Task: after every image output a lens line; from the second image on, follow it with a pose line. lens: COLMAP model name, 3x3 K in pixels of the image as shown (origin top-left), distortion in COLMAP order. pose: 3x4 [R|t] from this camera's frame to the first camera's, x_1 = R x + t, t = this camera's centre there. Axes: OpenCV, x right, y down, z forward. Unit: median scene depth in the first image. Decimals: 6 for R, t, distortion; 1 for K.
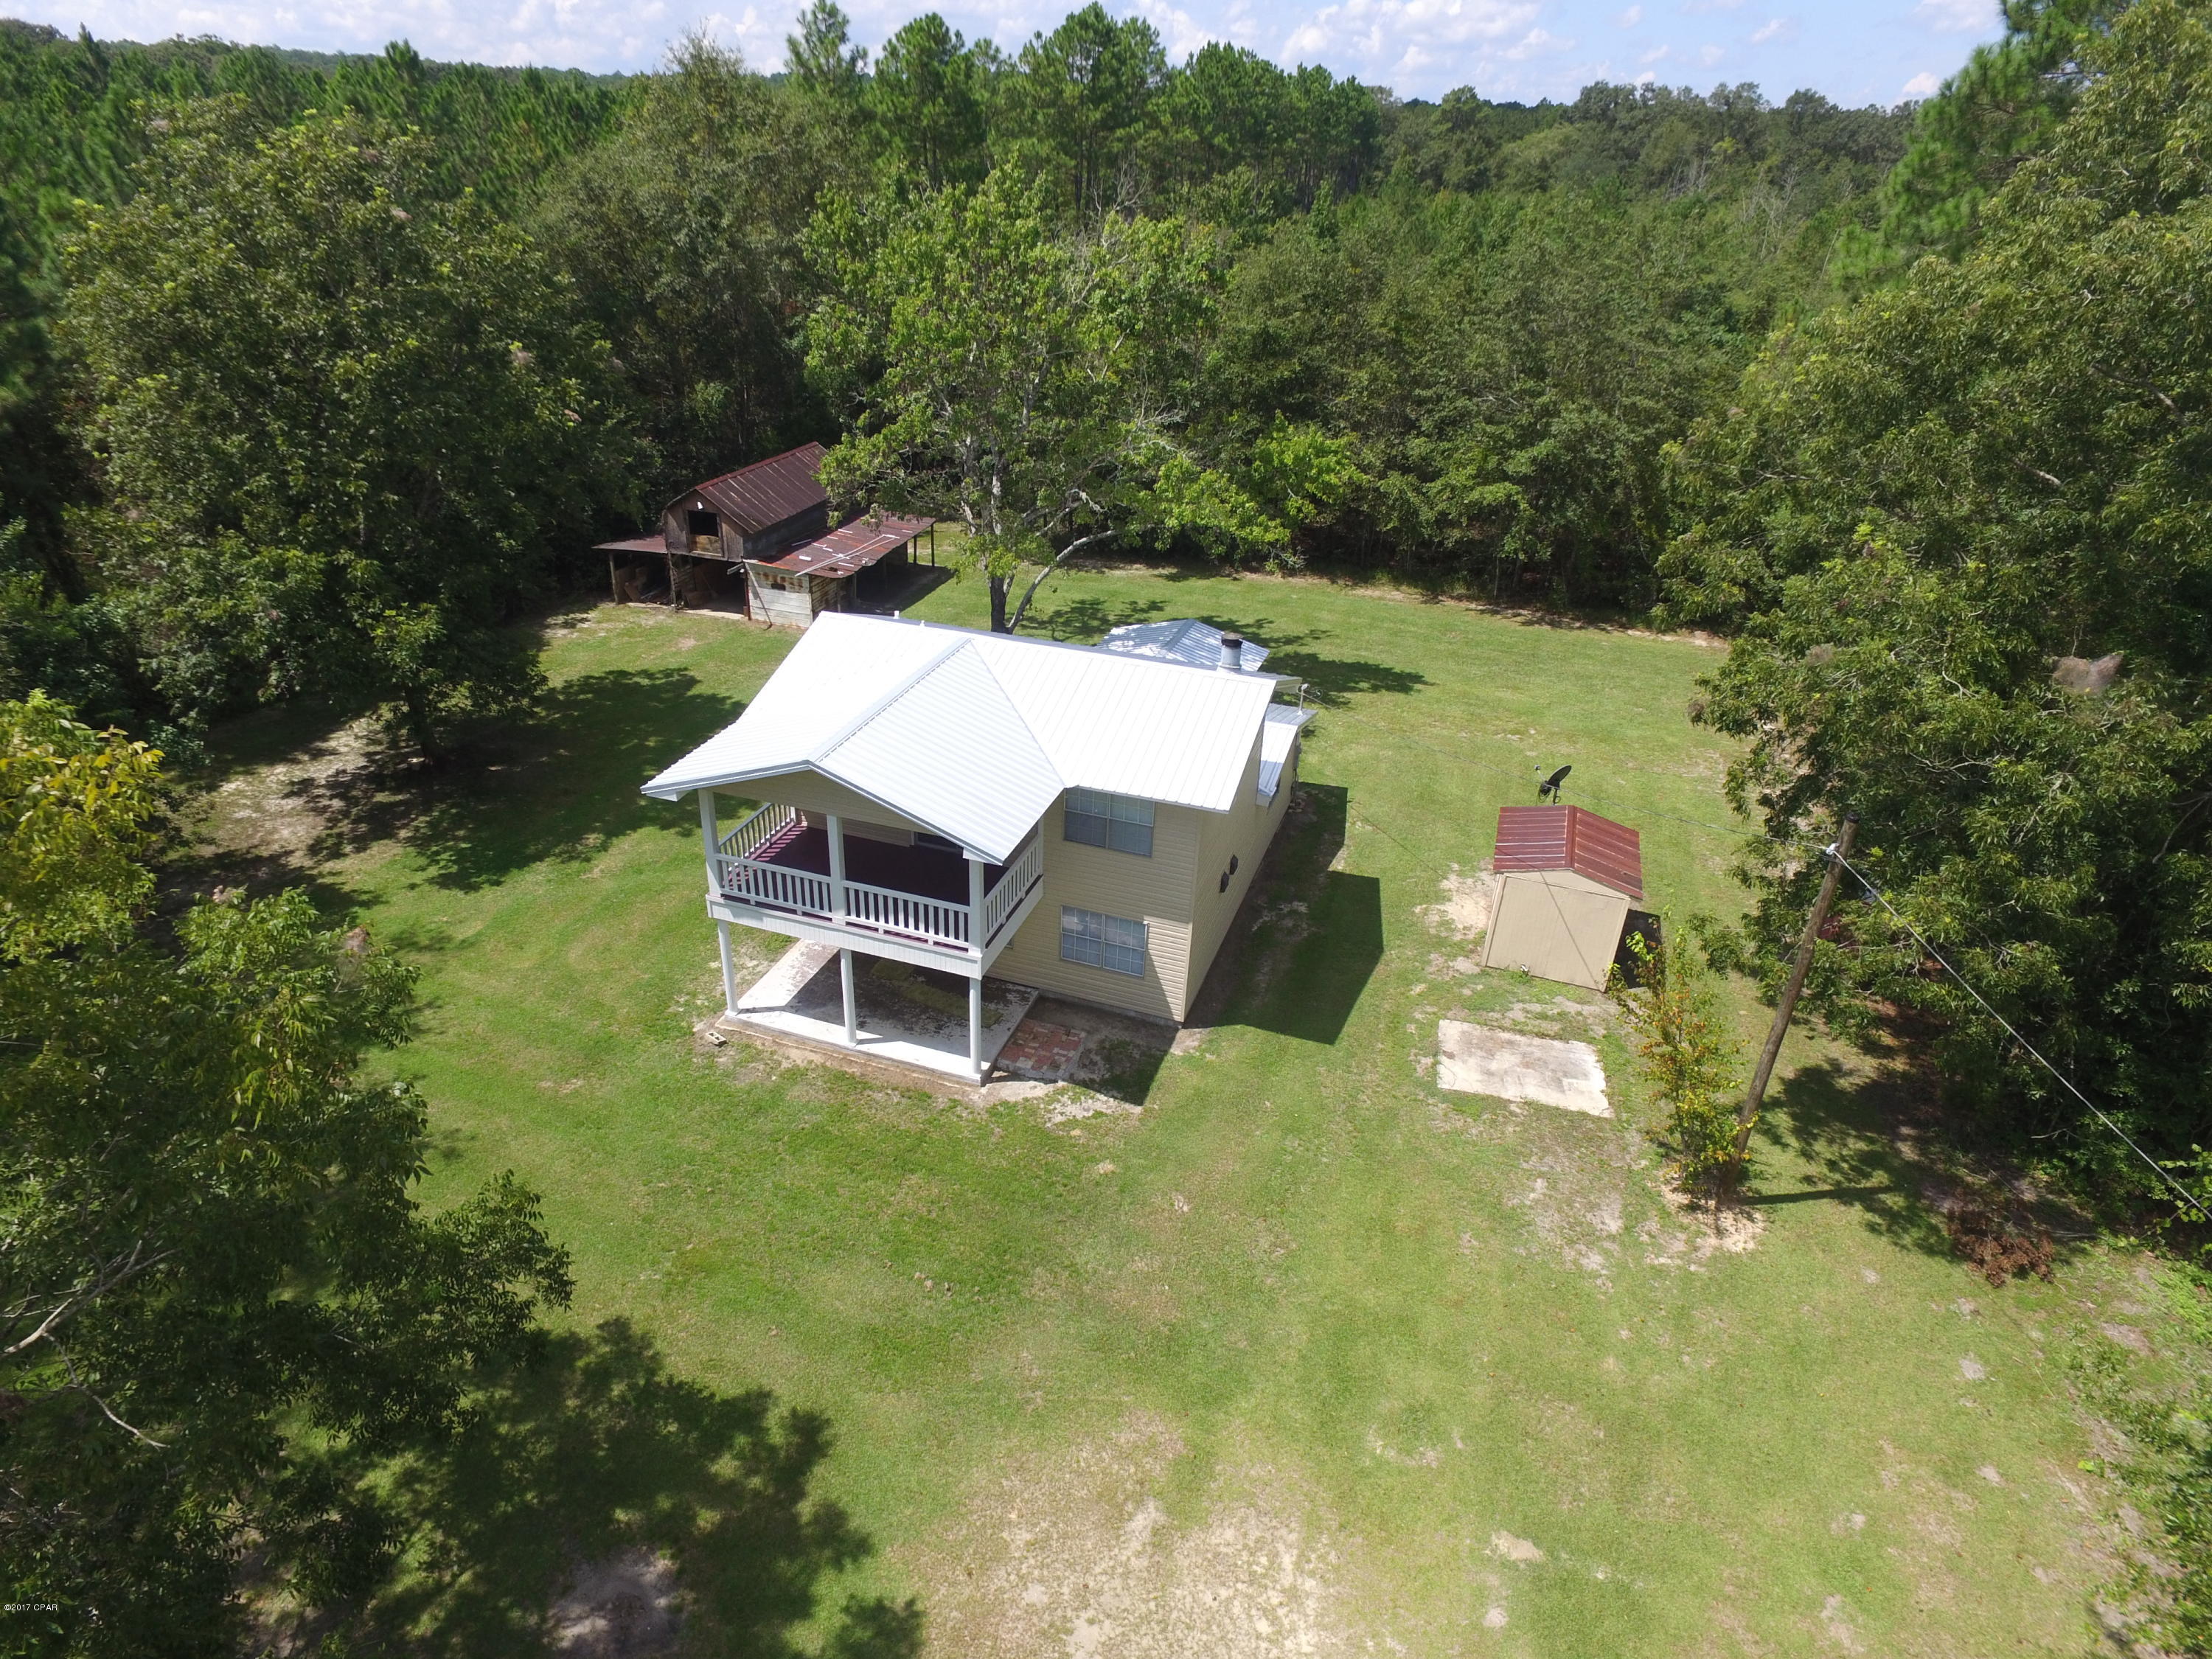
lens RADIAL K [[1286.6, 0, 1093.5], [0, 1286.6, 833.9], [0, 0, 1]] dist [-0.007105, 0.014002]
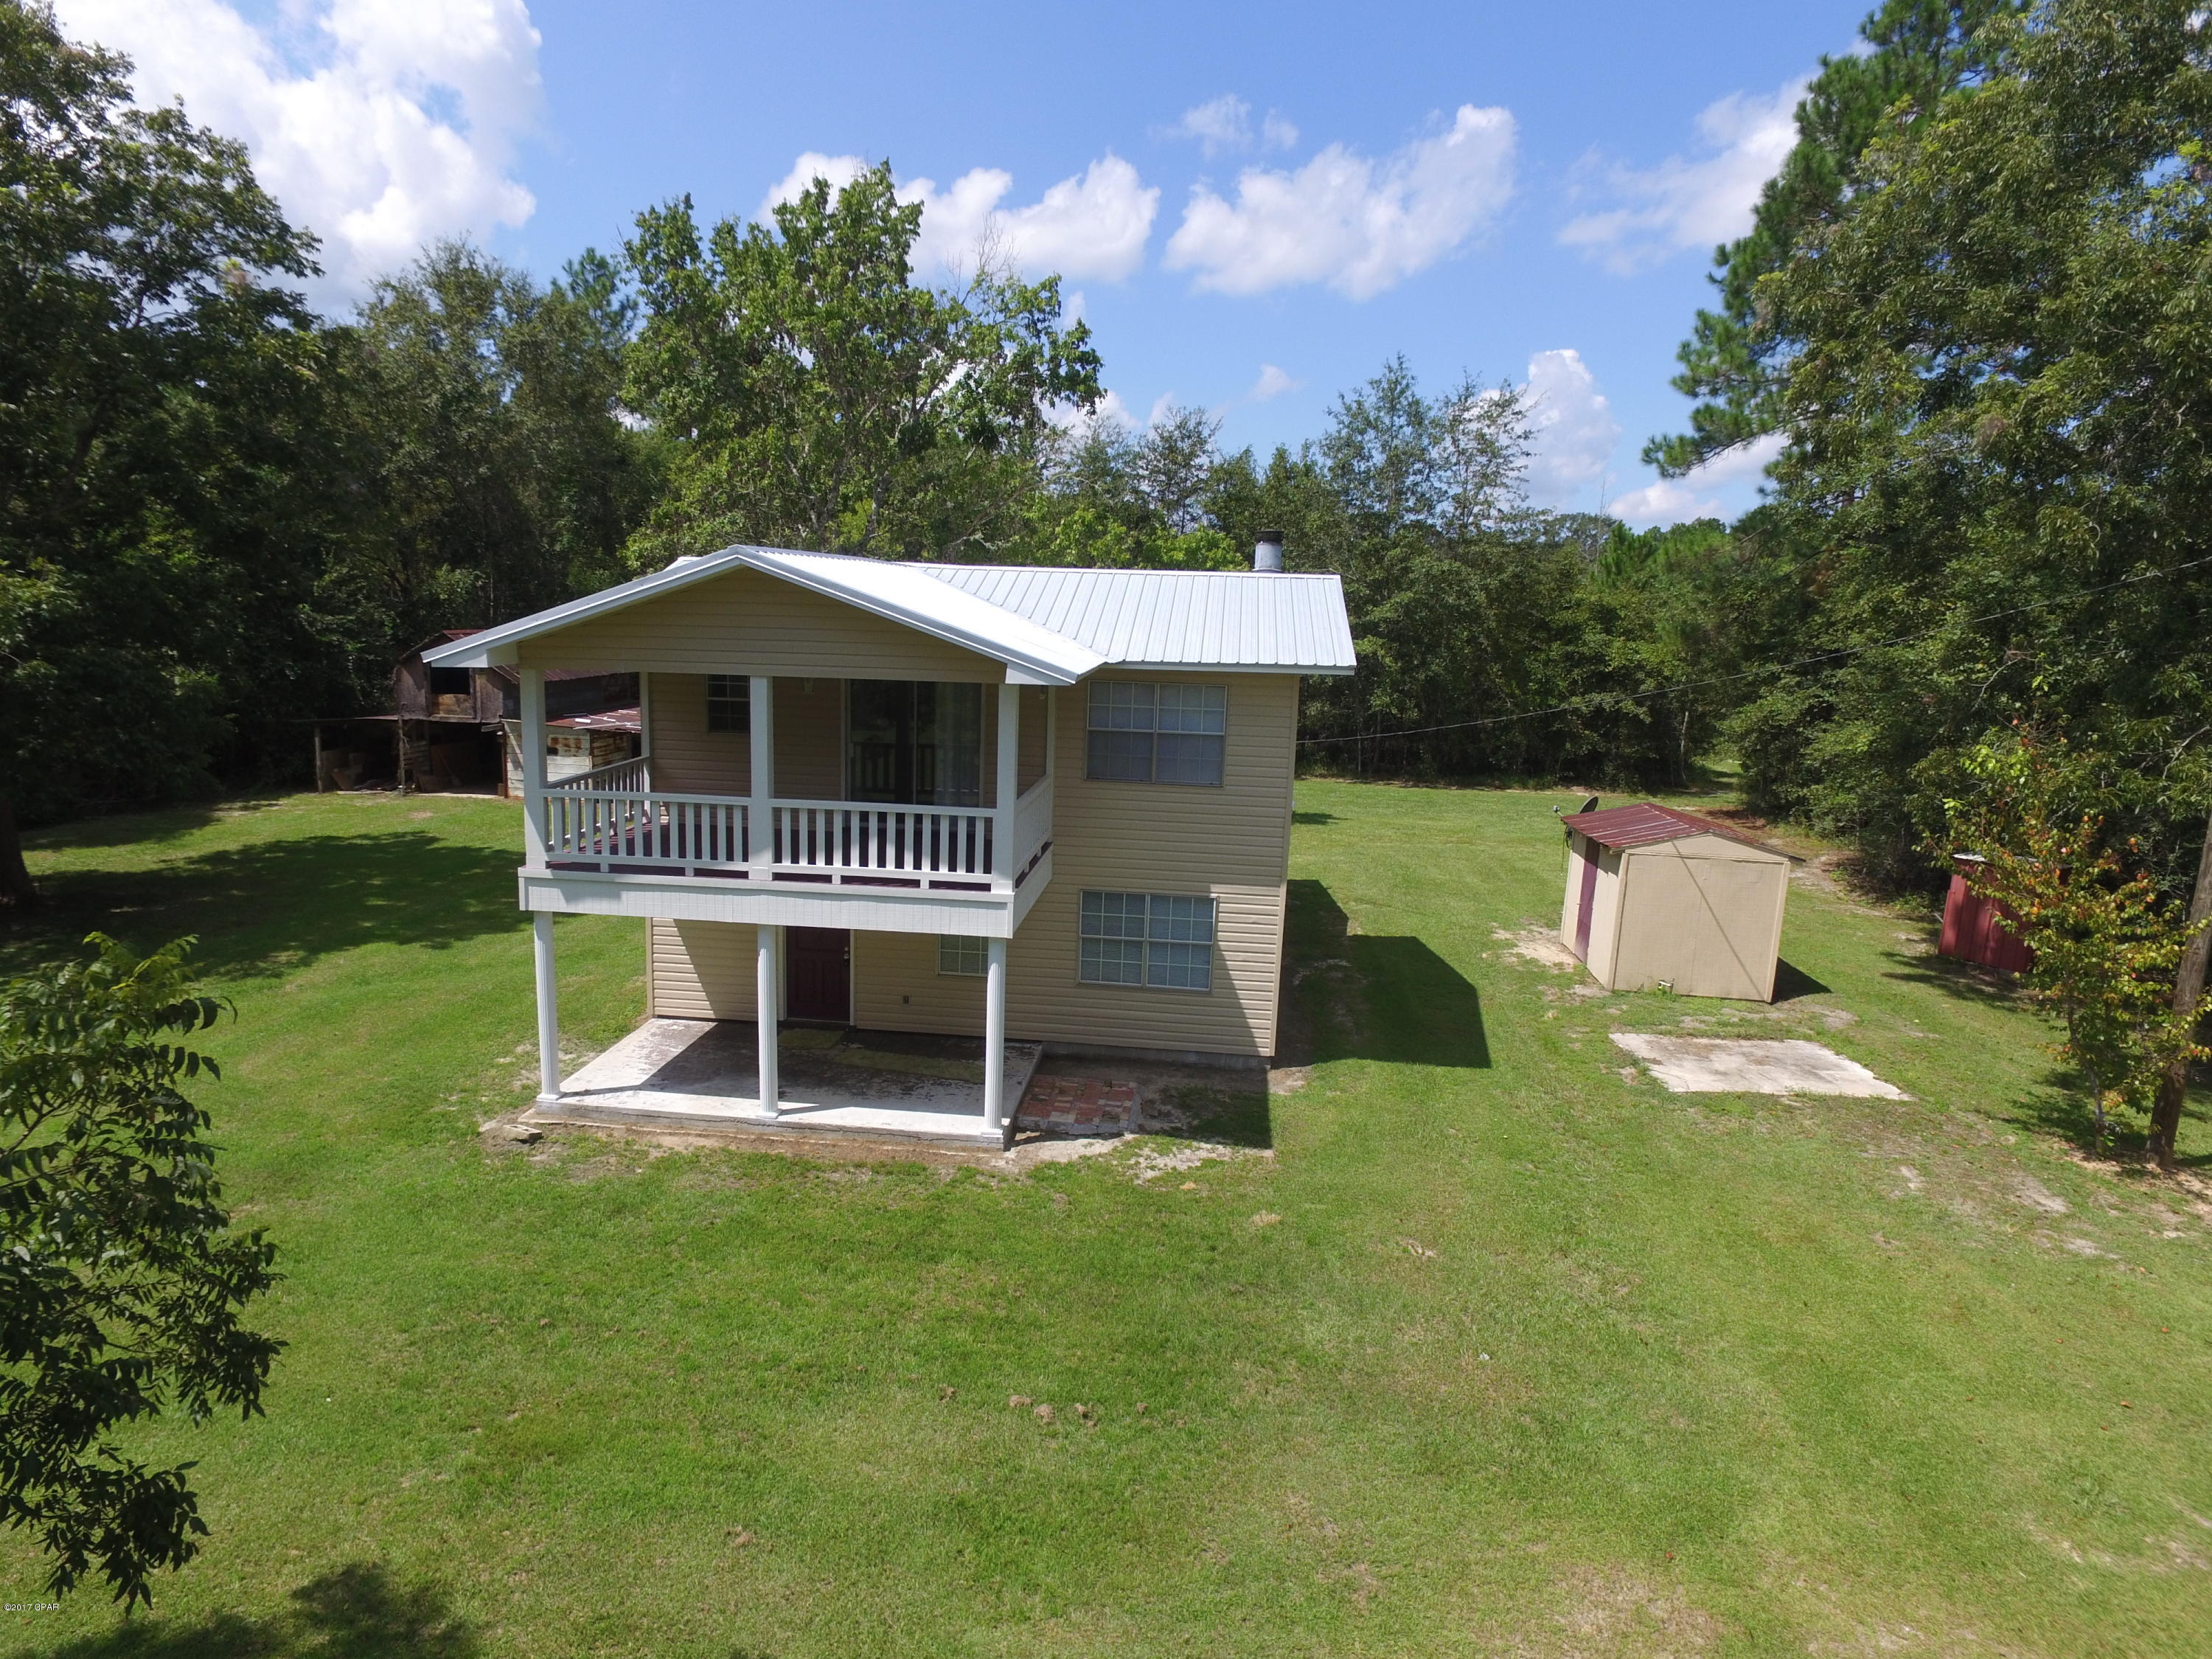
lens RADIAL K [[1286.6, 0, 1089.4], [0, 1286.6, 831.7], [0, 0, 1]] dist [-0.007105, 0.014002]
pose [[0.975392, -0.037715, 0.217228, -0.166286], [0.103043, 0.949015, -0.297914, 0.228898], [-0.194917, 0.312967, 0.929548, 0.373688]]
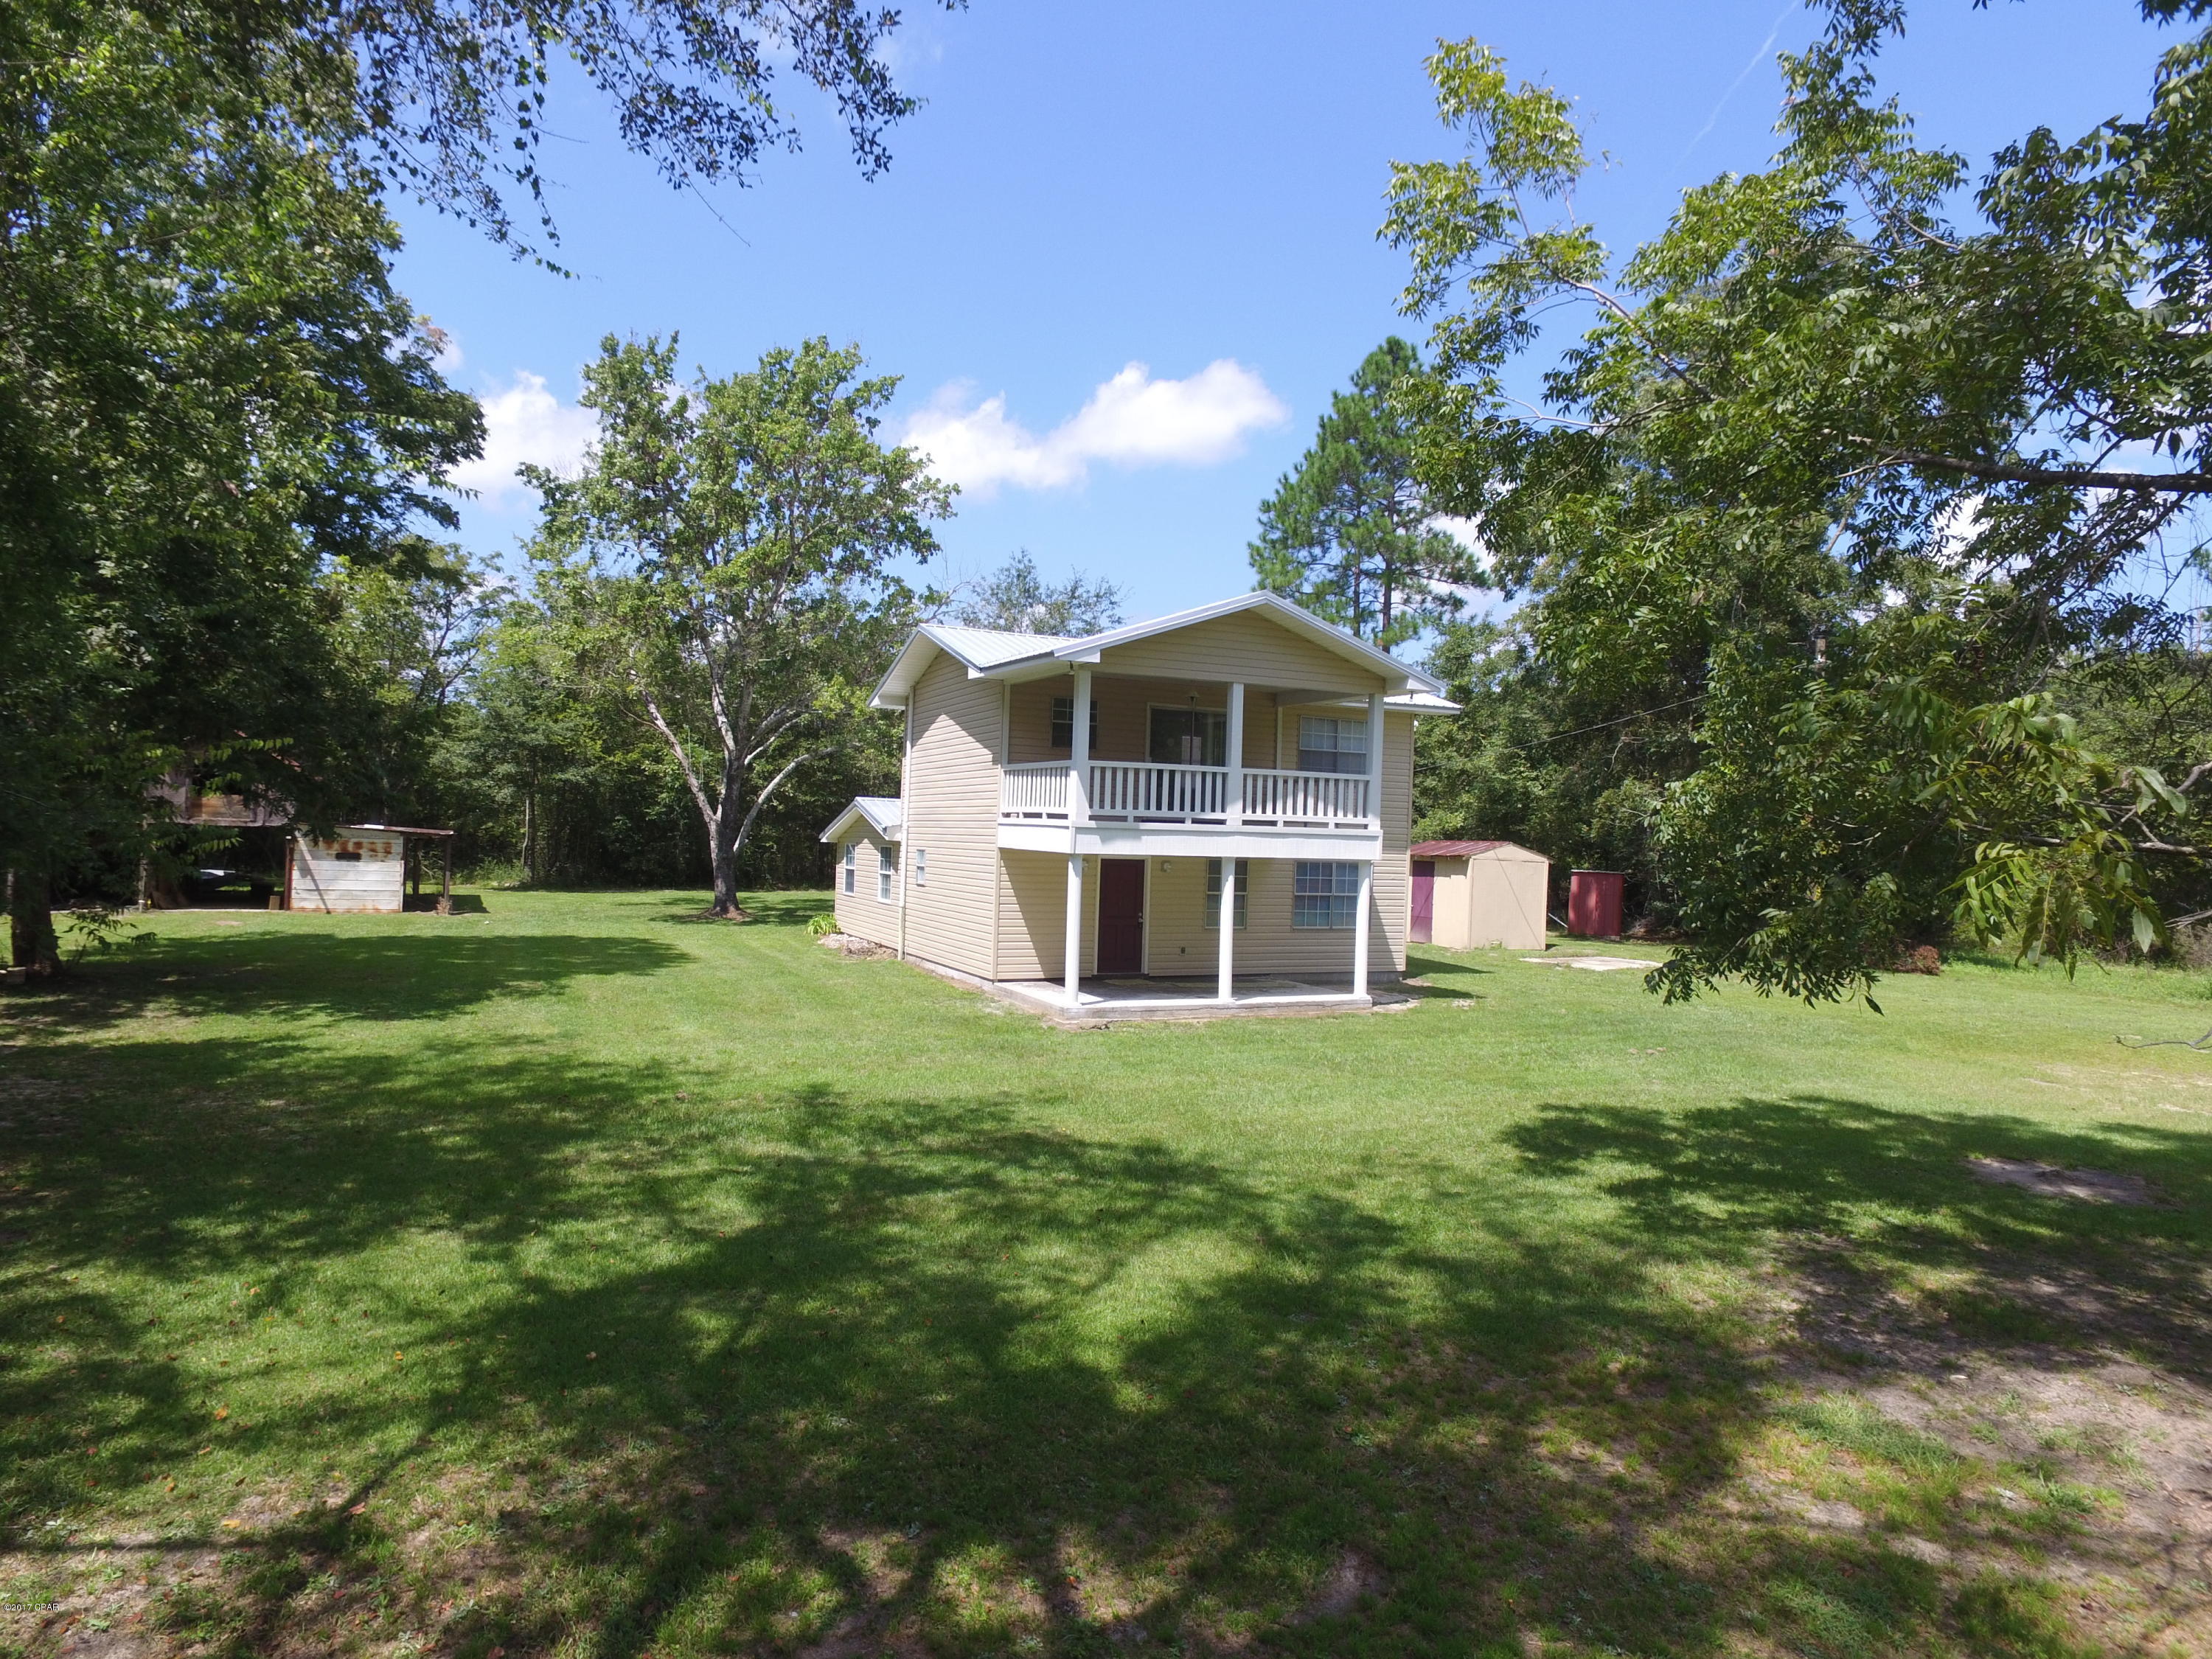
lens RADIAL K [[1286.6, 0, 1100.3], [0, 1286.6, 843.1], [0, 0, 1]] dist [-0.007105, 0.014002]
pose [[0.712875, -0.012922, 0.701172, -0.810956], [0.324903, 0.892140, -0.313885, 0.301556], [-0.621488, 0.451573, 0.640183, 0.475814]]
